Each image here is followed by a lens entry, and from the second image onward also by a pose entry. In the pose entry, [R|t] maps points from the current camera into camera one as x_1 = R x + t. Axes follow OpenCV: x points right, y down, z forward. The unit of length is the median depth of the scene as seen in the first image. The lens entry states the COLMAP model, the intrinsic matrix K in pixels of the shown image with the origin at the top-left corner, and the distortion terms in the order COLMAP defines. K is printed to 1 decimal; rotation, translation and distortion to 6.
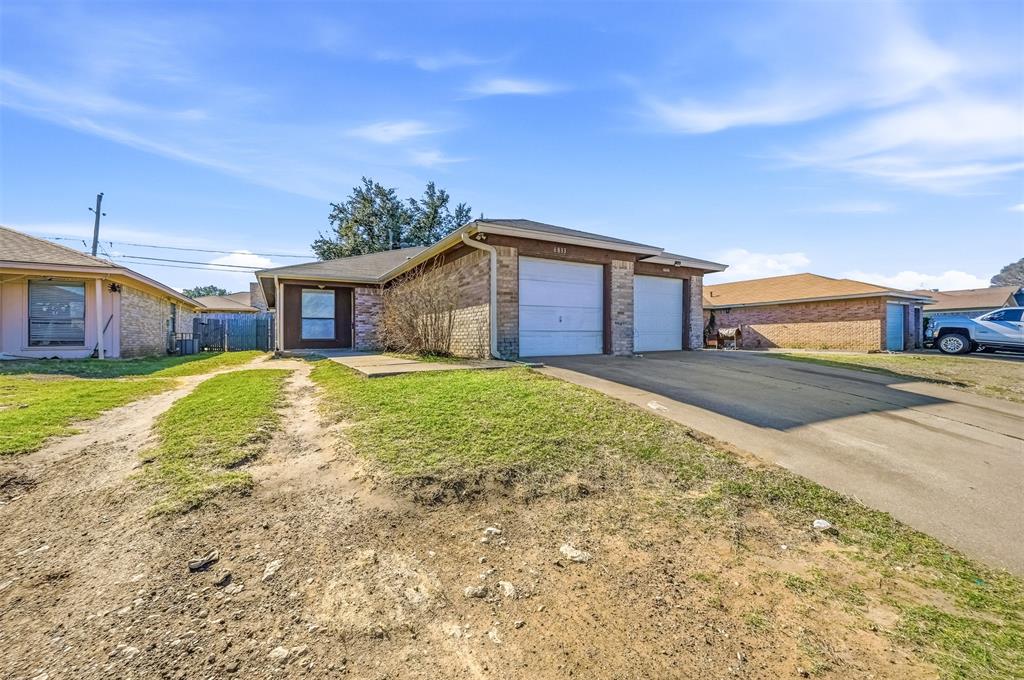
lens RADIAL K [[407.1, 0, 513.2], [0, 407.1, 339.5], [0, 0, 1]] dist [0.000217, -0.000584]
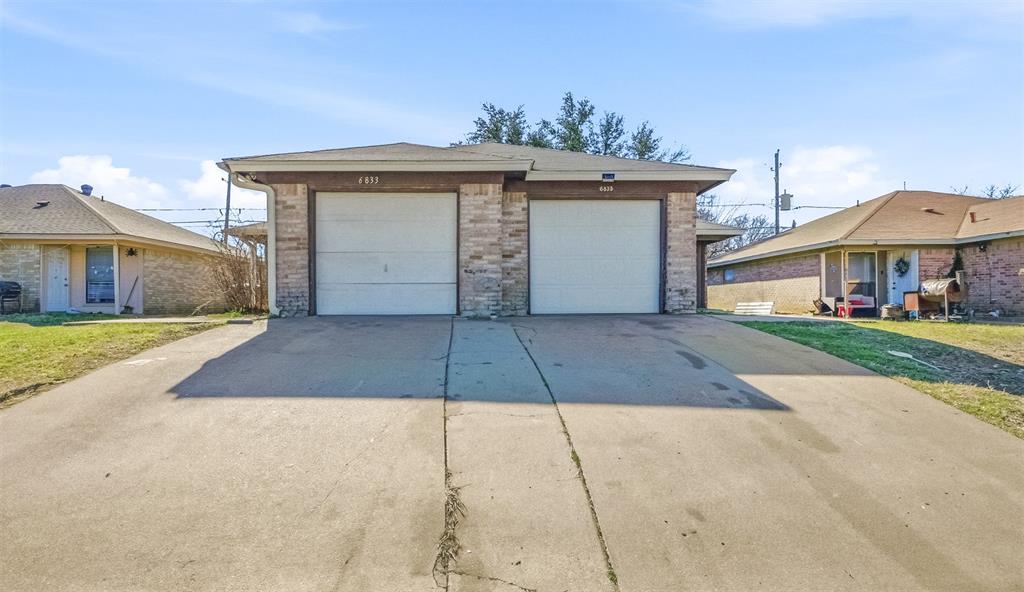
lens RADIAL K [[570.0, 0, 509.8], [0, 570.0, 296.8], [0, 0, 1]] dist [-0.001863, -0.000370]
pose [[0.868166, -0.003097, -0.496265, 0.710795], [-0.006016, 0.999841, -0.016764, 0.017548], [0.496238, 0.017539, 0.868009, 0.145833]]
